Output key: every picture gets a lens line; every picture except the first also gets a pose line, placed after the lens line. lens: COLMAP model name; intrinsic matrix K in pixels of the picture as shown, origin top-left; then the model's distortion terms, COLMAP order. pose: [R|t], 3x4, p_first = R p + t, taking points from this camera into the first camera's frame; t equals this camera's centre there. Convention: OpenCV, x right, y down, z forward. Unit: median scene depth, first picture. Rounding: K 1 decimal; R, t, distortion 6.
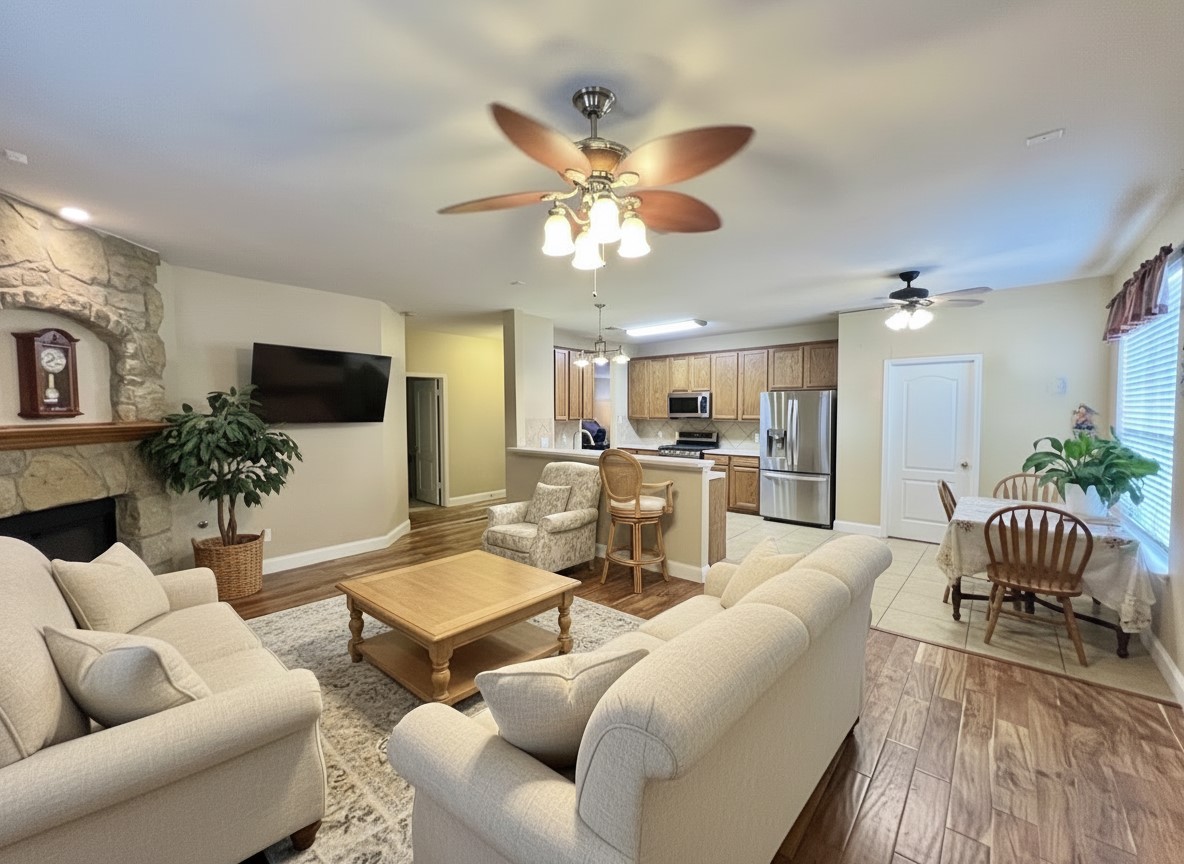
lens RADIAL K [[475.2, 0, 592.0], [0, 475.2, 432.0], [0, 0, 1]] dist [0.000957, -0.000087]
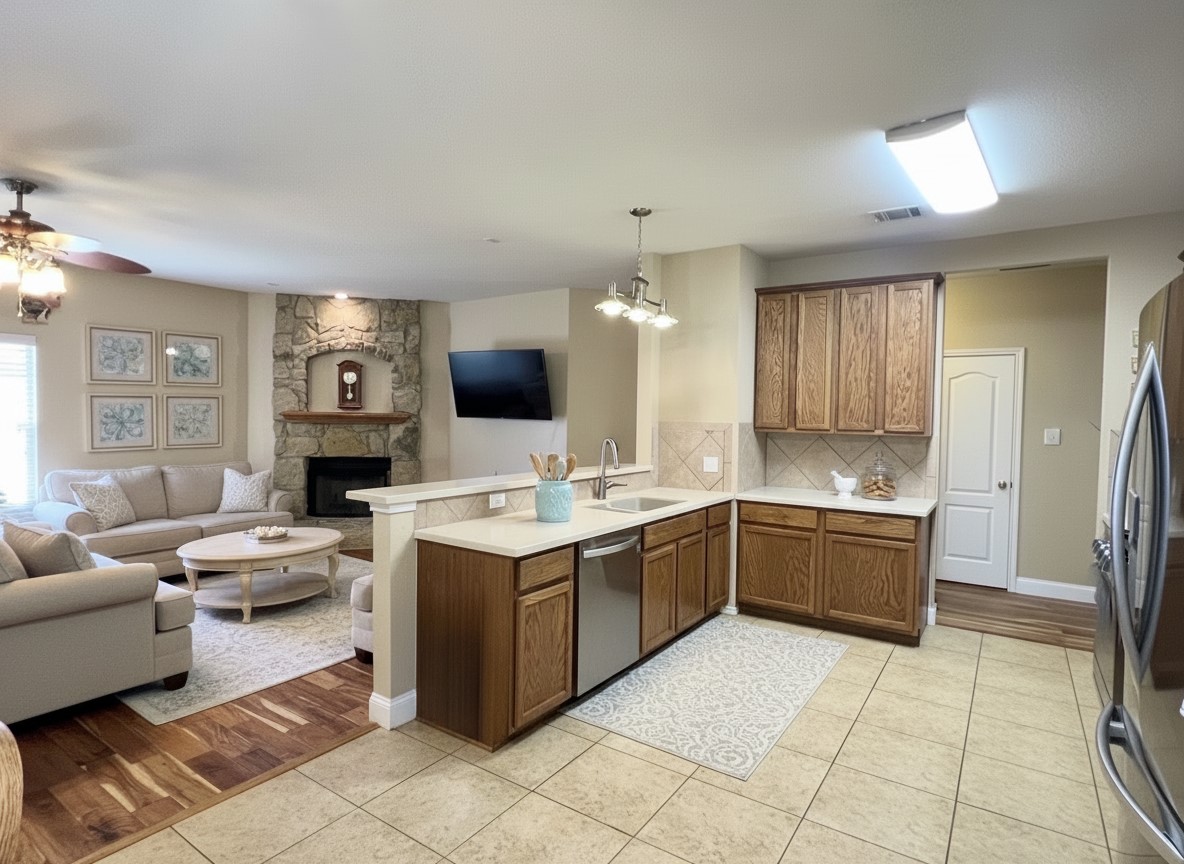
lens RADIAL K [[626.6, 0, 592.0], [0, 626.6, 432.0], [0, 0, 1]] dist [0.001074, 0.000200]
pose [[0.113951, 0.030918, -0.993005, 0.717328], [-0.061981, 0.997790, 0.023955, -0.029417], [0.991551, 0.058818, 0.115615, 0.863433]]
